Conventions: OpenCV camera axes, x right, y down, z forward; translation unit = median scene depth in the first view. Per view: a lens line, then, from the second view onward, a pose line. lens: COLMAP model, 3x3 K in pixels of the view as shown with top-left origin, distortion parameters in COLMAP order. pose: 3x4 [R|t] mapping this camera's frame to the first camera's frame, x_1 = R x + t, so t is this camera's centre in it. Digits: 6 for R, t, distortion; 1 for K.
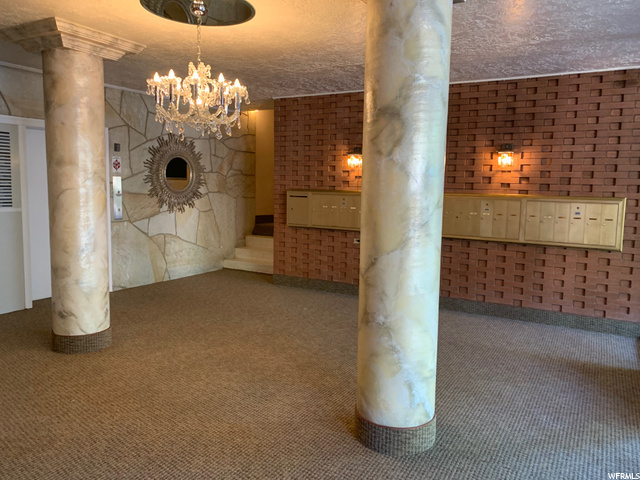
lens RADIAL K [[487.4, 0, 322.6], [0, 487.4, 238.6], [0, 0, 1]] dist [0.001685, -0.001215]
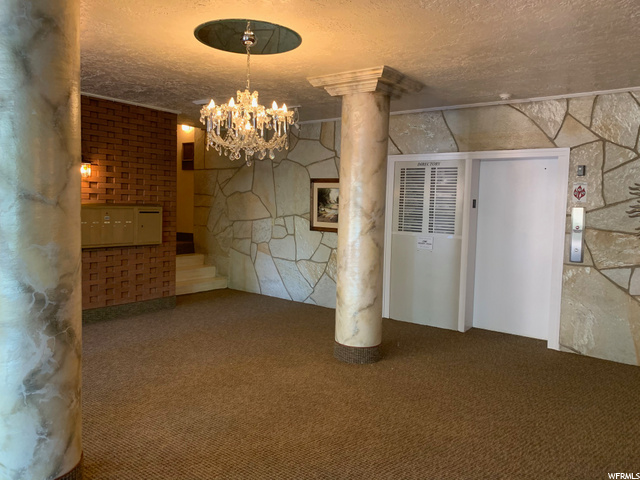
lens RADIAL K [[489.2, 0, 319.5], [0, 489.2, 231.5], [0, 0, 1]] dist [0.006804, -0.000784]
pose [[-0.124785, 0.033499, -0.991618, 0.413026], [-0.143362, 0.988333, 0.051428, -0.070984], [0.981772, 0.148578, -0.118526, 0.697368]]
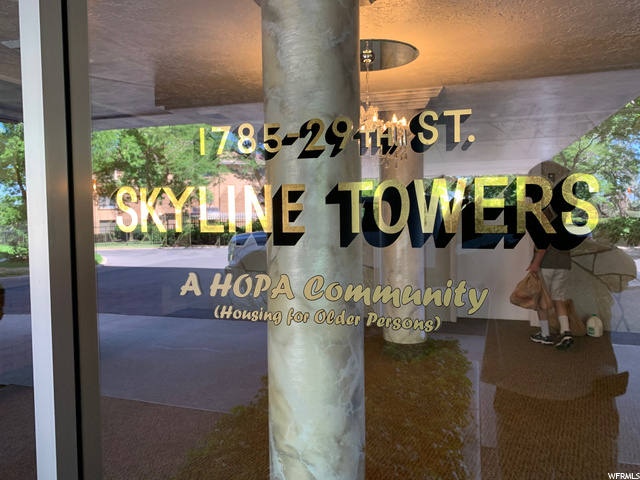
lens RADIAL K [[487.4, 0, 322.6], [0, 487.4, 238.6], [0, 0, 1]] dist [0.001685, -0.001215]
pose [[0.210412, 0.022422, -0.977356, 0.422808], [-0.091725, 0.995780, 0.003097, -0.029589], [0.973300, 0.088997, 0.211580, 0.371196]]
